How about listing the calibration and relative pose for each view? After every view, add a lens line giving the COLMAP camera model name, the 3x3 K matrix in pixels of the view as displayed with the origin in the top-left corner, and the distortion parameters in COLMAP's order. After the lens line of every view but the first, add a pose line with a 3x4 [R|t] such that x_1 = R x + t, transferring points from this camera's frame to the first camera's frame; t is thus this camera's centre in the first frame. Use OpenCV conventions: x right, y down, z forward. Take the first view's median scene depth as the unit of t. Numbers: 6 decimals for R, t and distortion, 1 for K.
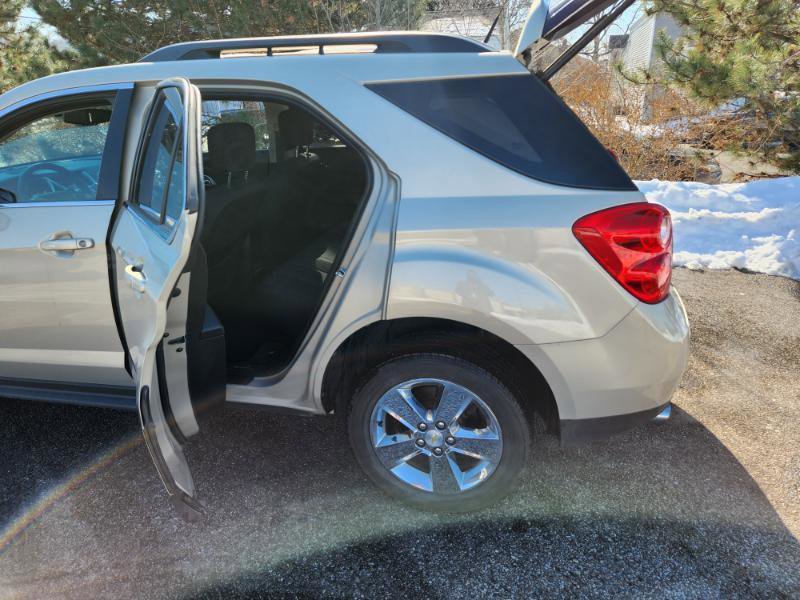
lens RADIAL K [[546.4, 0, 396.9], [0, 546.4, 303.7], [0, 0, 1]] dist [0.083487, -0.073063]
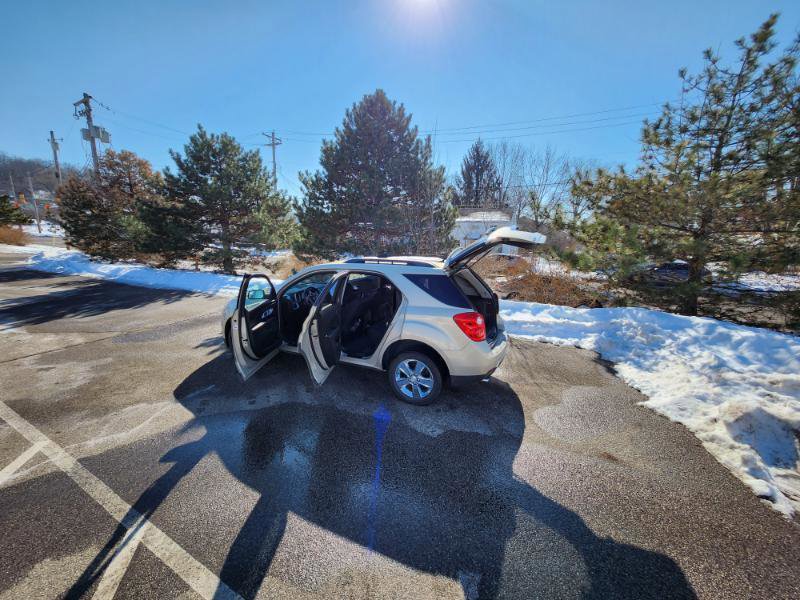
lens RADIAL K [[322.1, 0, 400.0], [0, 322.1, 300.0], [0, 0, 1]] dist [0.001234, -0.000260]
pose [[0.981557, 0.072502, -0.176888, 0.295866], [-0.103913, 0.979007, -0.175348, 0.131915], [0.160462, 0.190495, 0.968485, -0.952391]]
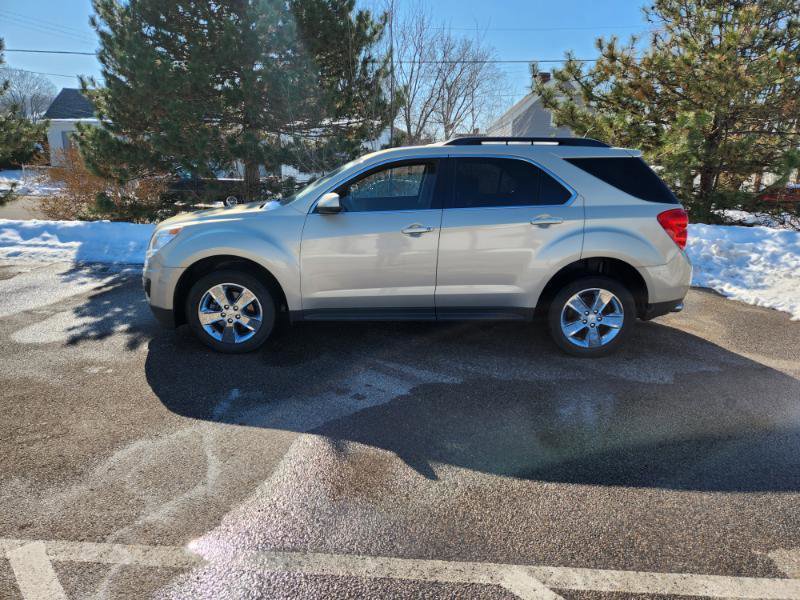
lens RADIAL K [[546.4, 0, 396.9], [0, 546.4, 303.7], [0, 0, 1]] dist [0.083487, -0.073063]
pose [[0.964696, -0.018070, 0.262747, -1.245045], [0.051770, 0.991190, -0.121910, 0.414951], [-0.258229, 0.131208, 0.957132, -0.877662]]
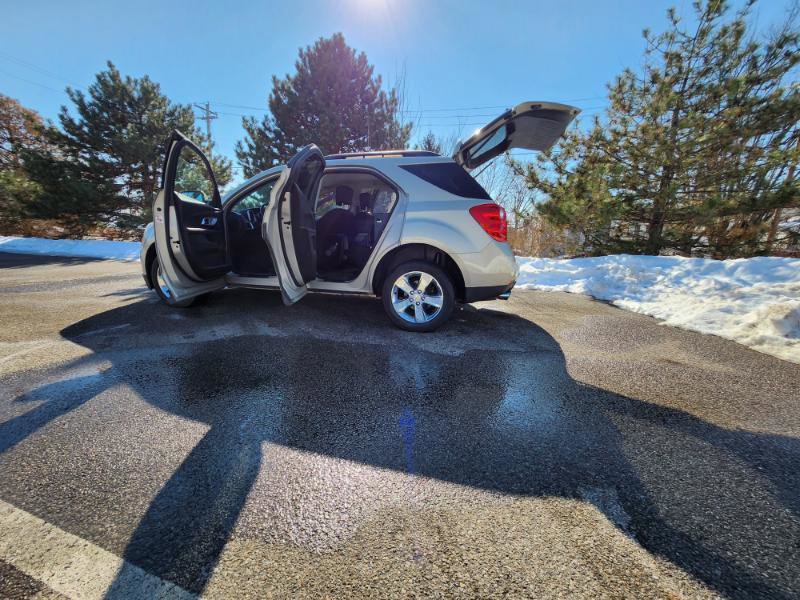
lens RADIAL K [[321.8, 0, 404.5], [0, 321.8, 301.9], [0, 0, 1]] dist [0.000220, 0.000946]
pose [[0.998293, 0.057625, -0.009477, 0.029388], [-0.058384, 0.981140, -0.184269, 0.544845], [-0.001320, 0.184508, 0.982830, -0.451219]]
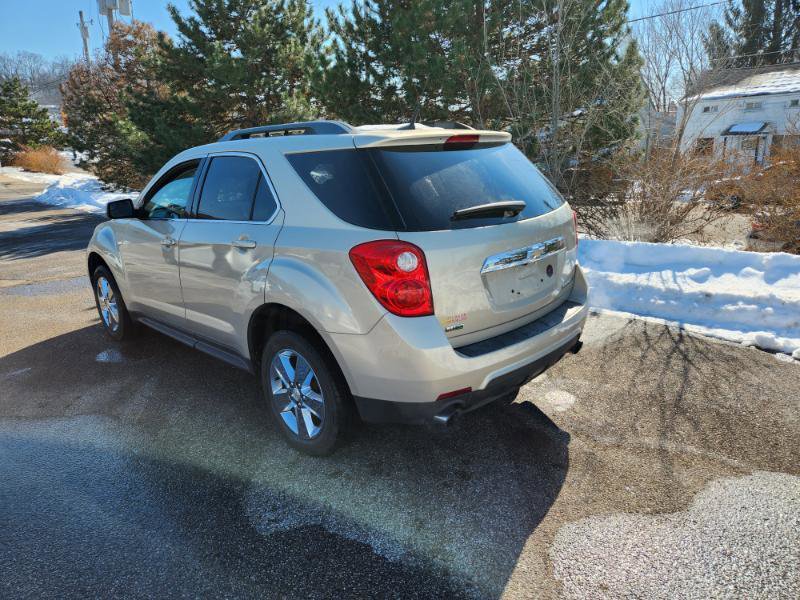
lens RADIAL K [[546.4, 0, 396.9], [0, 546.4, 303.7], [0, 0, 1]] dist [0.083487, -0.073063]
pose [[0.850290, 0.137712, -0.507978, 0.997438], [-0.187856, 0.980998, -0.048499, 0.033094], [0.491647, 0.136665, 0.860004, -0.124404]]
